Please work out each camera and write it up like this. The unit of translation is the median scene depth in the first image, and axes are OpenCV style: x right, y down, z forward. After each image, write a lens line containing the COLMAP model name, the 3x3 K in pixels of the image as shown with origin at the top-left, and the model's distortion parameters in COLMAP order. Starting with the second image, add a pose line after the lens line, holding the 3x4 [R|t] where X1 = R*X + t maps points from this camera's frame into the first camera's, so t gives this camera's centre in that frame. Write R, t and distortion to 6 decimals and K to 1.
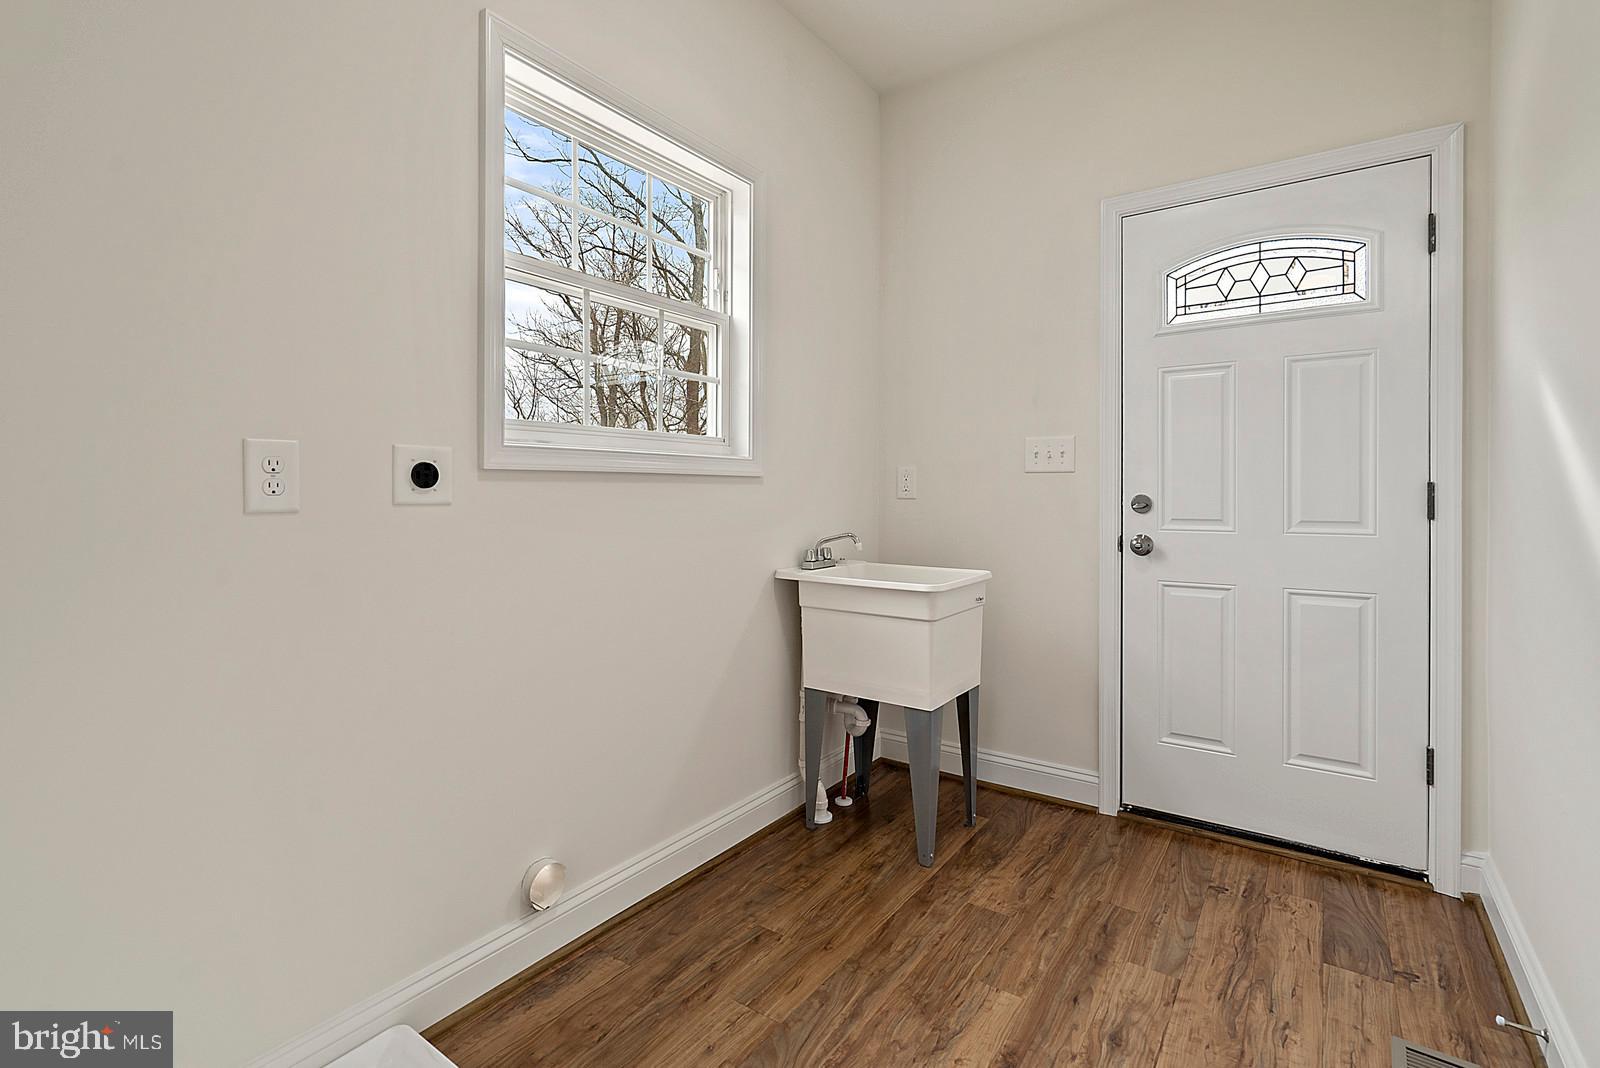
lens RADIAL K [[747.8, 0, 803.4], [0, 747.8, 489.1], [0, 0, 1]] dist [-0.000080, 0.000249]
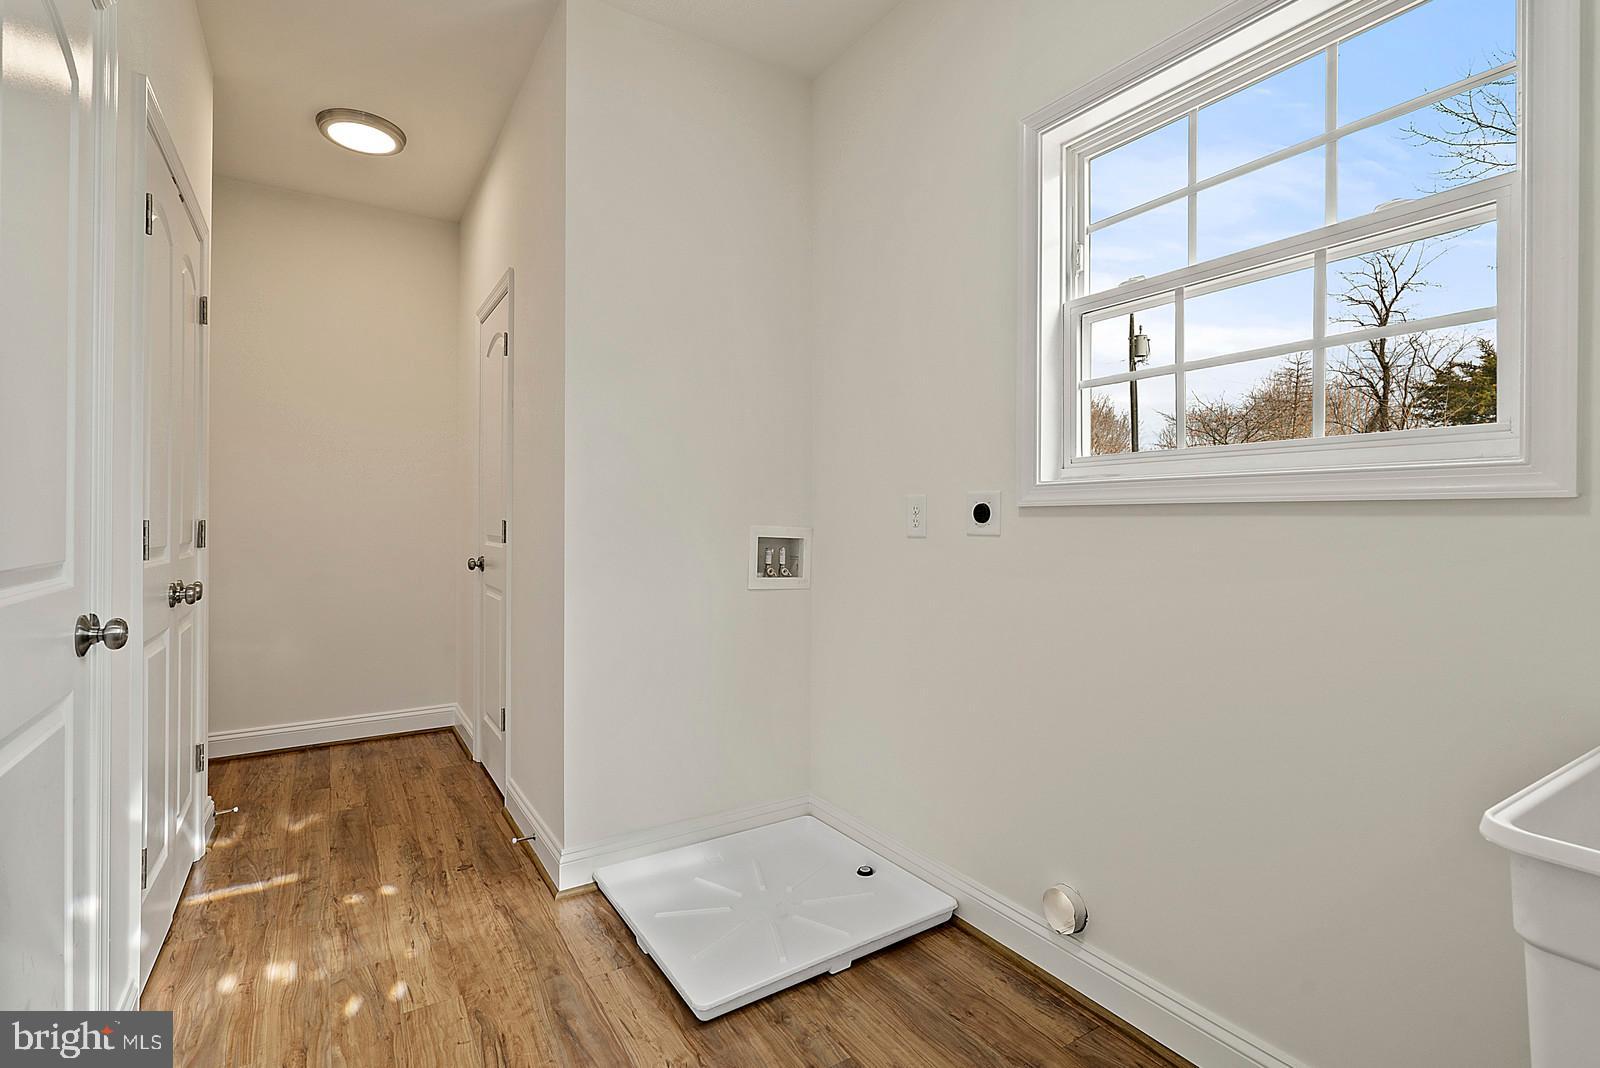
lens RADIAL K [[737.9, 0, 785.4], [0, 737.9, 514.7], [0, 0, 1]] dist [-0.005368, 0.000618]
pose [[-0.393495, -0.008752, -0.919285, 0.767507], [-0.002884, 0.999962, -0.008286, -0.003774], [0.919322, -0.000609, -0.393506, 1.093429]]
